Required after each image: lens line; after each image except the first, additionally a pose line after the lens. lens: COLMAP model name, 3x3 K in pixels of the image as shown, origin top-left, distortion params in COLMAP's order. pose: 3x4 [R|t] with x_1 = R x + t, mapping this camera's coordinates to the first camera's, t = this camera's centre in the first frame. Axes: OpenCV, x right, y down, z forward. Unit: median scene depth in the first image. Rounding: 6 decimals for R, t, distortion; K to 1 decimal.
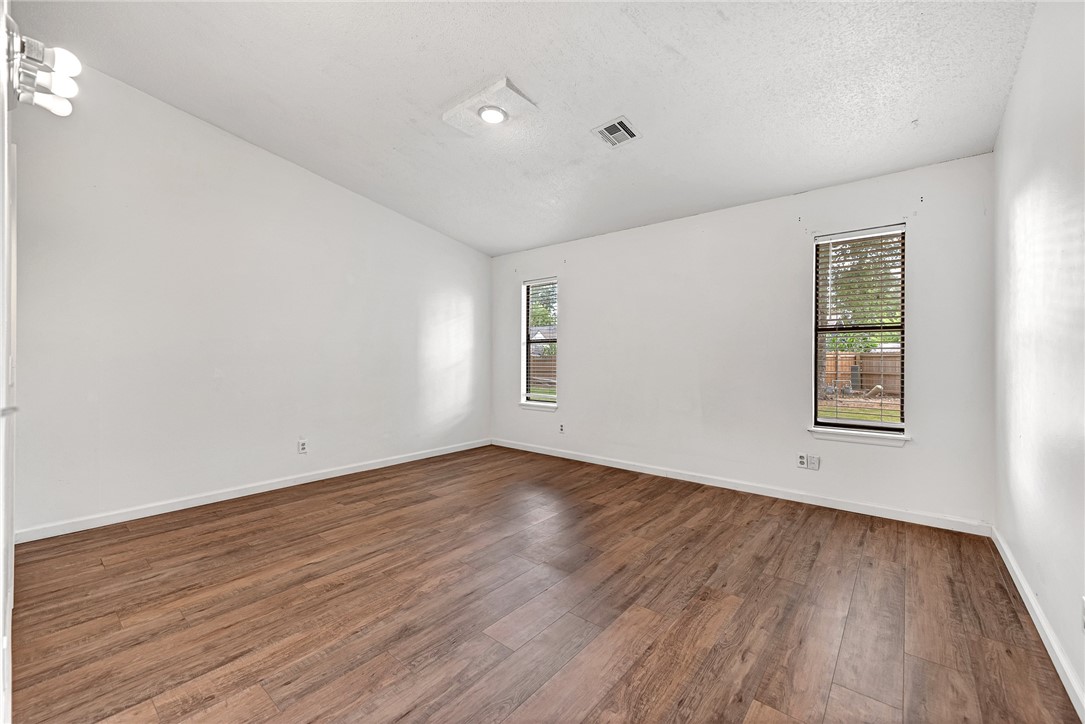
lens RADIAL K [[432.7, 0, 539.3], [0, 432.7, 356.4], [0, 0, 1]] dist [0.002132, -0.000144]
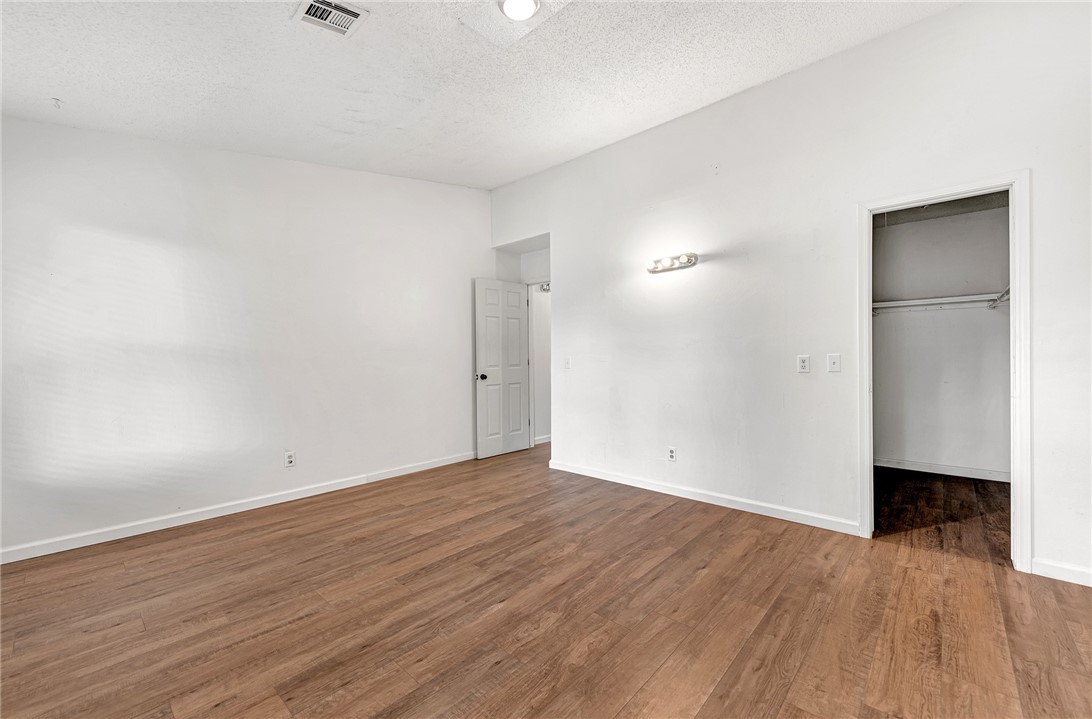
lens RADIAL K [[440.1, 0, 546.0], [0, 440.1, 359.5], [0, 0, 1]] dist [-0.000029, -0.000002]
pose [[-0.999327, 0.003491, 0.036507, -0.180253], [0.003747, 0.999969, 0.006959, -0.003059], [-0.036482, 0.007091, -0.999309, 1.736626]]
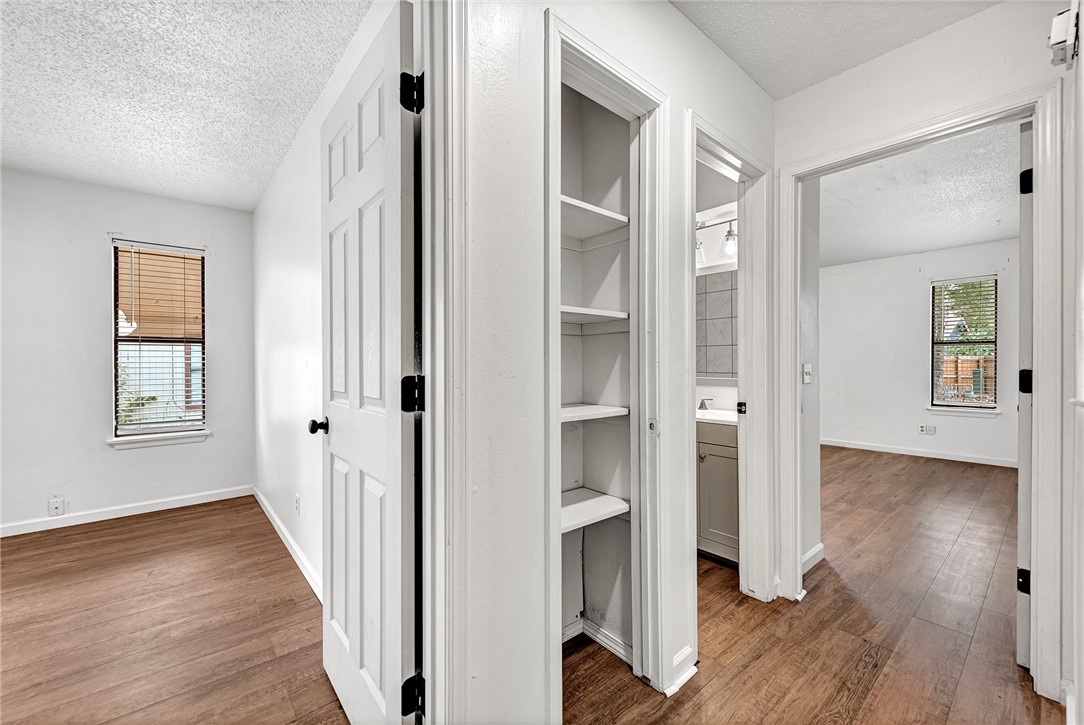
lens RADIAL K [[435.3, 0, 542.0], [0, 435.3, 362.5], [0, 0, 1]] dist [0.000851, -0.000256]
pose [[0.986842, -0.003115, -0.161657, -0.571308], [0.003681, 0.999988, 0.003200, -0.005831], [0.161645, -0.003753, 0.986842, -0.895293]]
